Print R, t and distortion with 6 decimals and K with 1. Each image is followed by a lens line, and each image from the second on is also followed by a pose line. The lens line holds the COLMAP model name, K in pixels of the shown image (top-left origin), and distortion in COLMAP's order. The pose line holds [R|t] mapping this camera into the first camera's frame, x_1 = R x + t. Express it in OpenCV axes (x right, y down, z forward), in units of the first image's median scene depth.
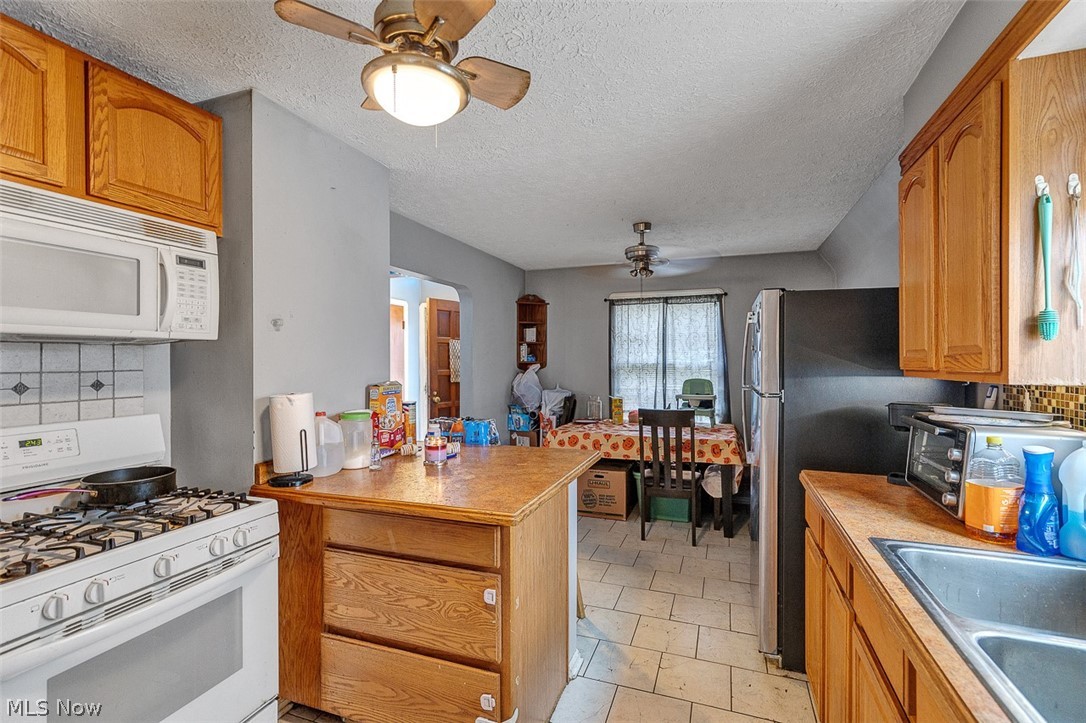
lens RADIAL K [[498.8, 0, 537.2], [0, 498.8, 359.9], [0, 0, 1]] dist [0.016080, 0.000018]
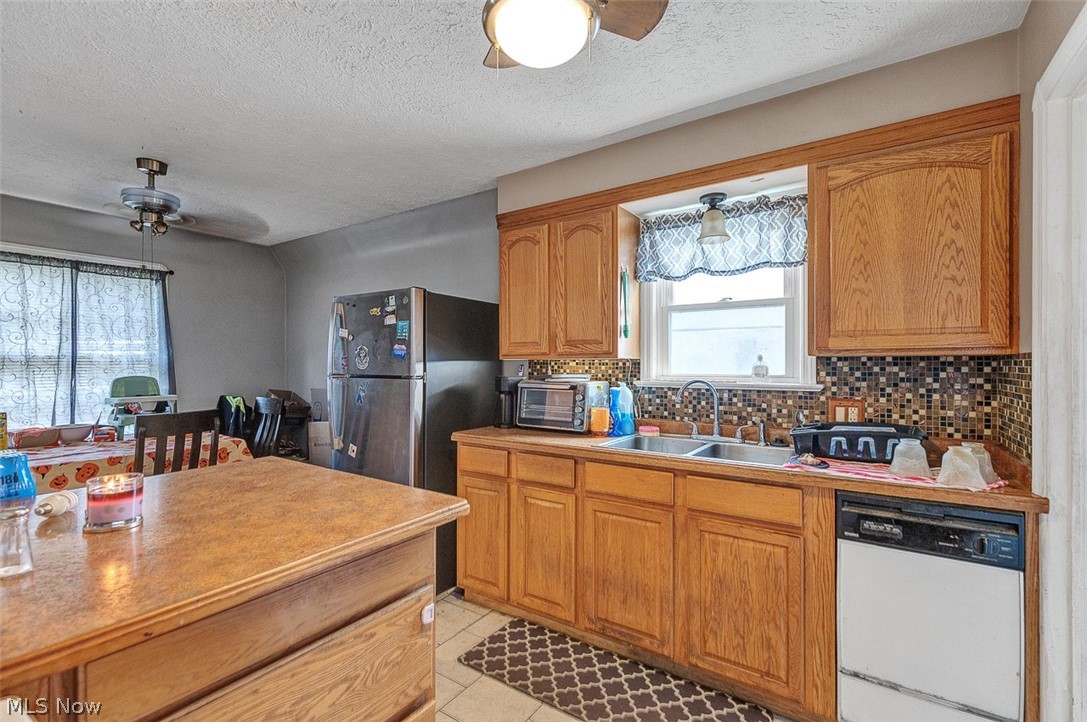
lens RADIAL K [[499.3, 0, 545.3], [0, 499.3, 360.0], [0, 0, 1]] dist [0.016080, 0.000018]
pose [[0.228270, 0.005807, 0.973580, -0.619116], [-0.000404, 0.999983, -0.005870, 0.036624], [-0.973598, 0.000947, 0.228269, 0.439369]]
